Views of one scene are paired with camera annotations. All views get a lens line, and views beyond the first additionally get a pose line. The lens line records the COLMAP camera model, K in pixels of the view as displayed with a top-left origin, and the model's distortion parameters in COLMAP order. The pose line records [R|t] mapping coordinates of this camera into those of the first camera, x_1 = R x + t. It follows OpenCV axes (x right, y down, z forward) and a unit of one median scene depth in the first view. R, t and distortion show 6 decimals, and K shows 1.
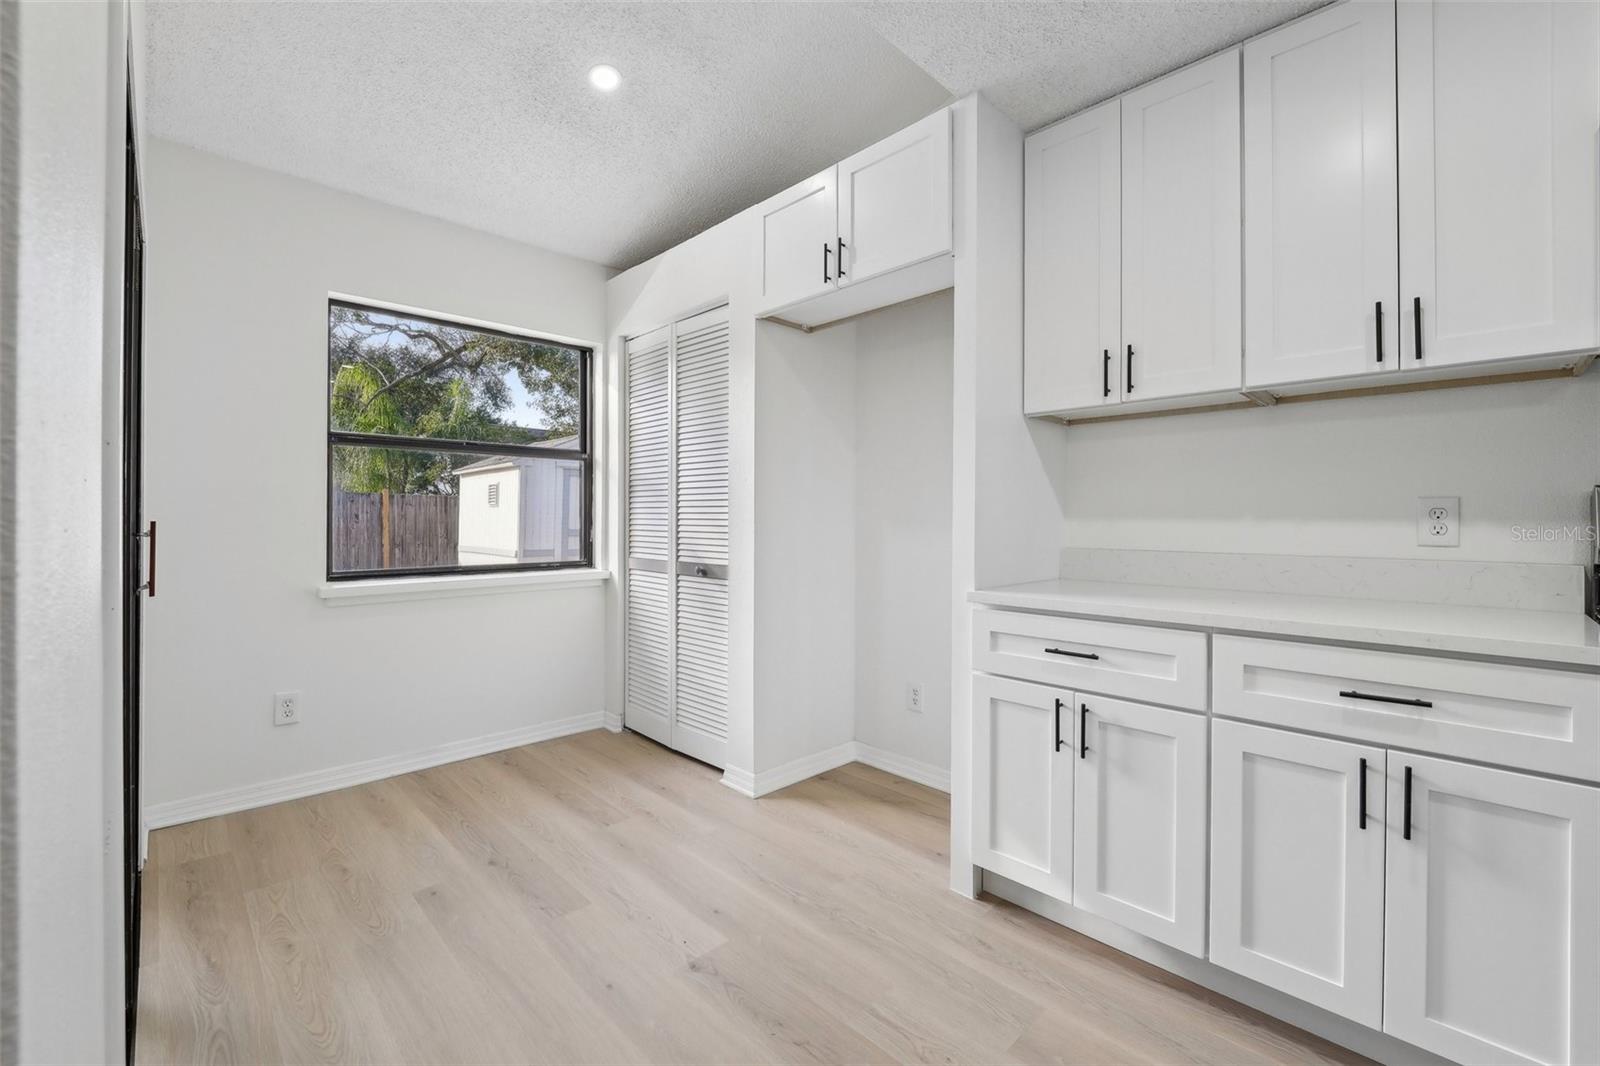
lens RADIAL K [[659.7, 0, 807.3], [0, 659.7, 517.6], [0, 0, 1]] dist [-0.008516, -0.000259]
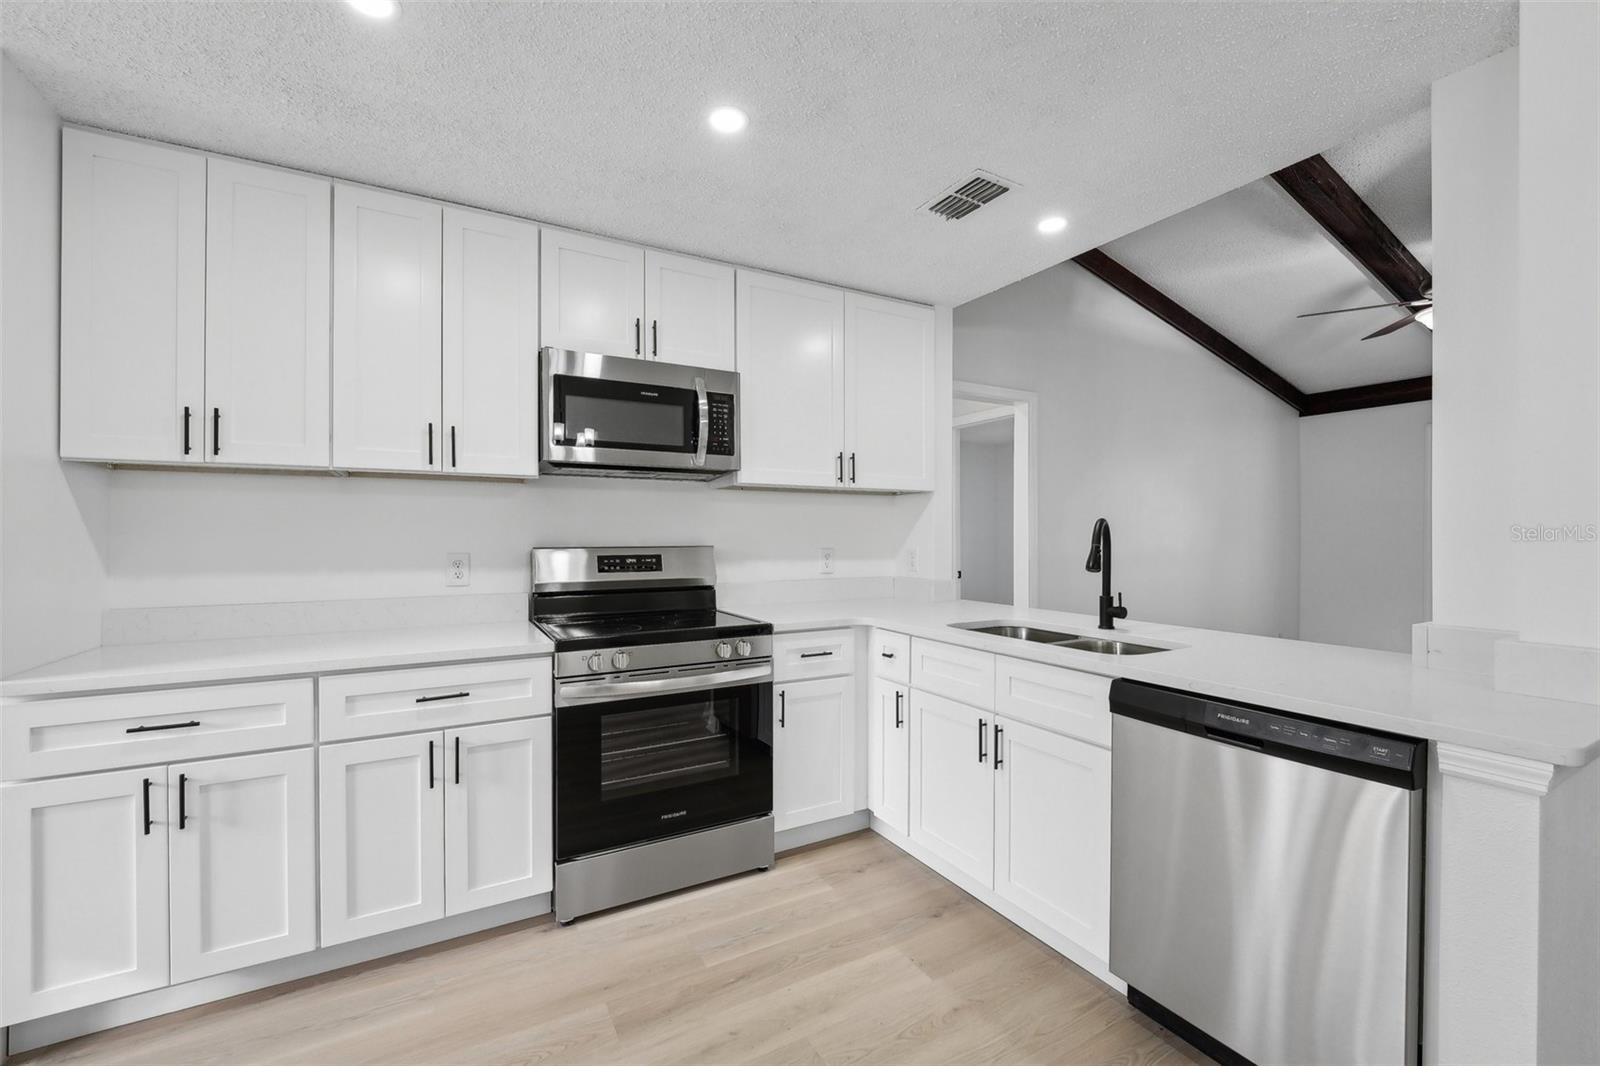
lens RADIAL K [[661.9, 0, 806.5], [0, 661.9, 532.8], [0, 0, 1]] dist [-0.009975, -0.000628]
pose [[0.264737, -0.001472, 0.964319, -0.247294], [0.001164, 0.999999, 0.001207, -0.070478], [-0.964320, 0.000803, 0.264739, -0.146493]]
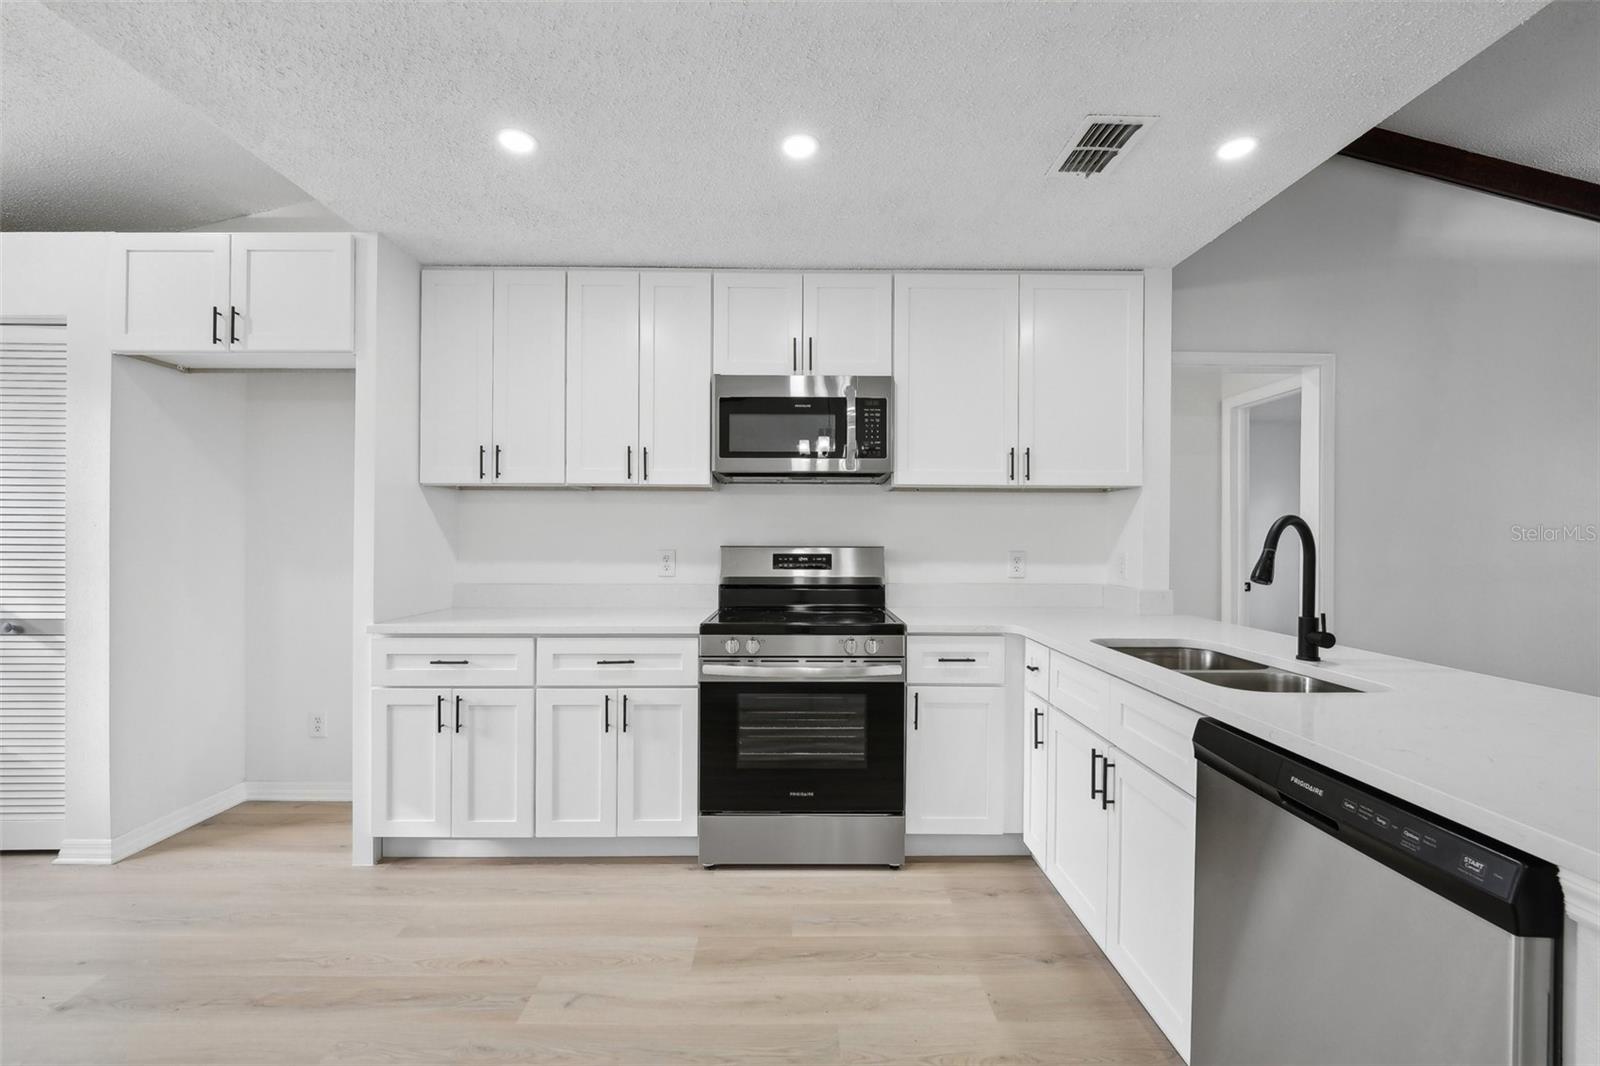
lens RADIAL K [[659.5, 0, 802.7], [0, 659.5, 535.9], [0, 0, 1]] dist [-0.008354, -0.000529]
pose [[0.699097, 0.000416, 0.715027, -0.078040], [-0.001851, 0.999998, 0.001227, -0.065430], [-0.715024, -0.002181, 0.699096, -0.502672]]
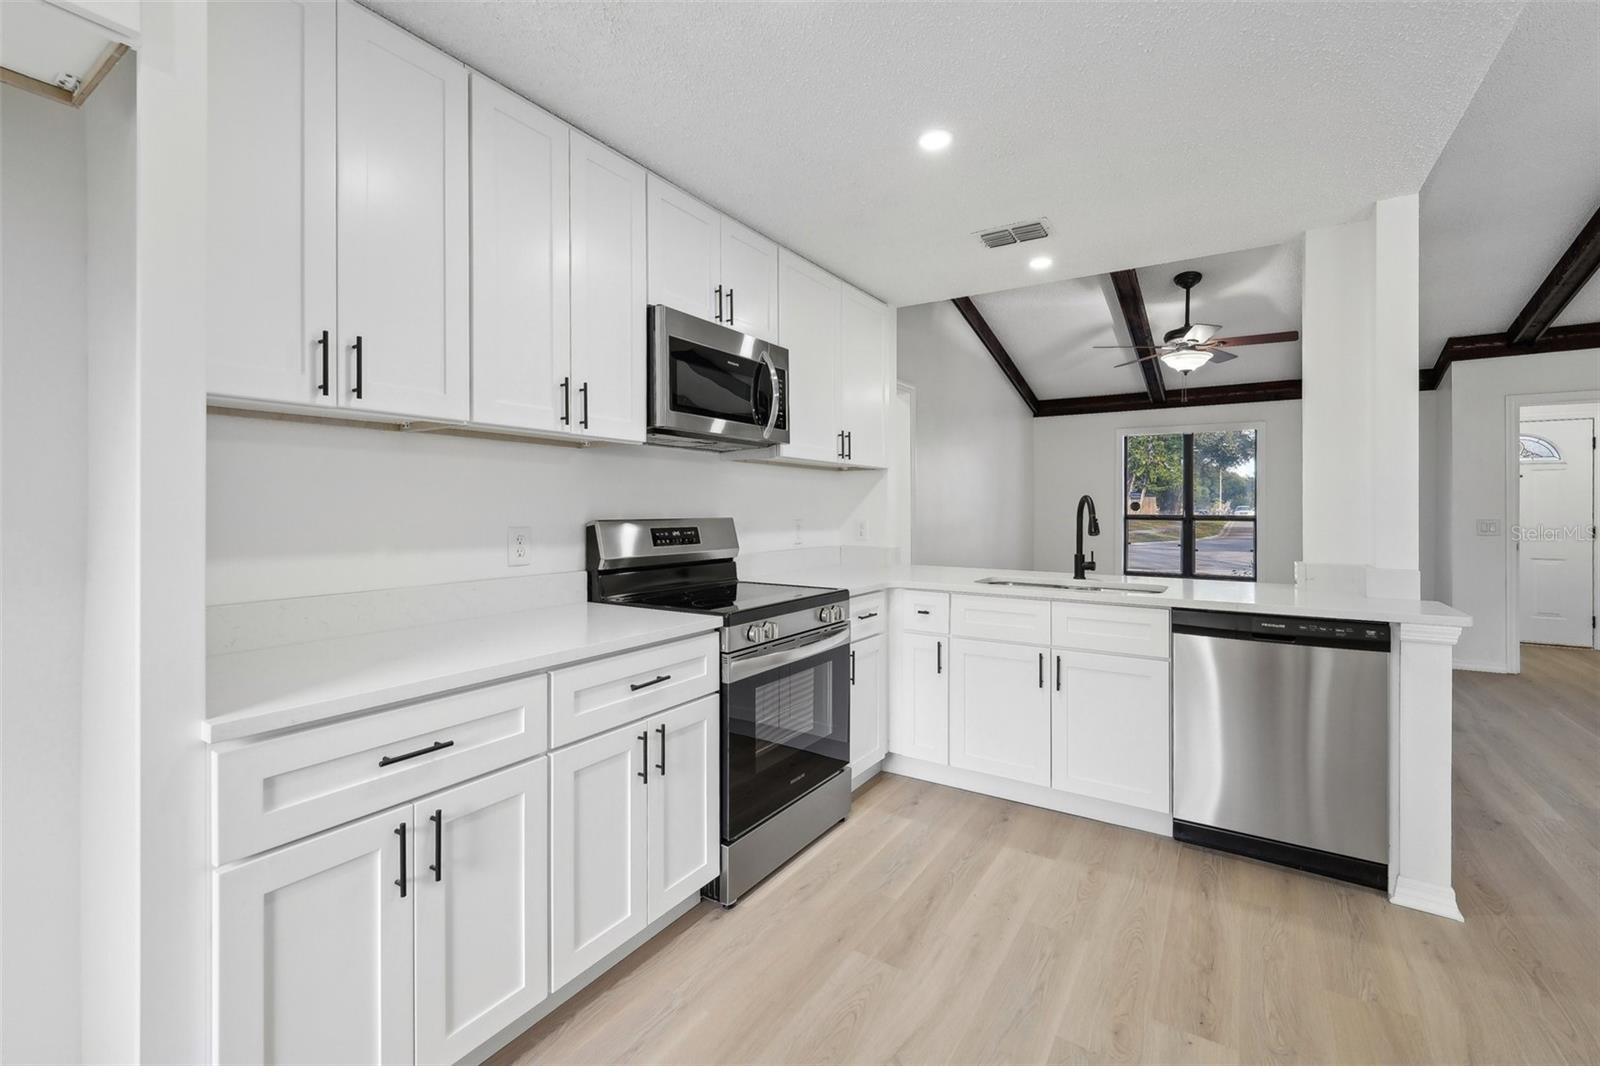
lens RADIAL K [[682.5, 0, 804.3], [0, 682.5, 506.1], [0, 0, 1]] dist [0.000589, -0.000043]
pose [[-0.214798, -0.001647, 0.976657, -0.403741], [-0.003478, 0.999994, 0.000922, -0.067304], [-0.976652, -0.003199, -0.214802, 0.671378]]
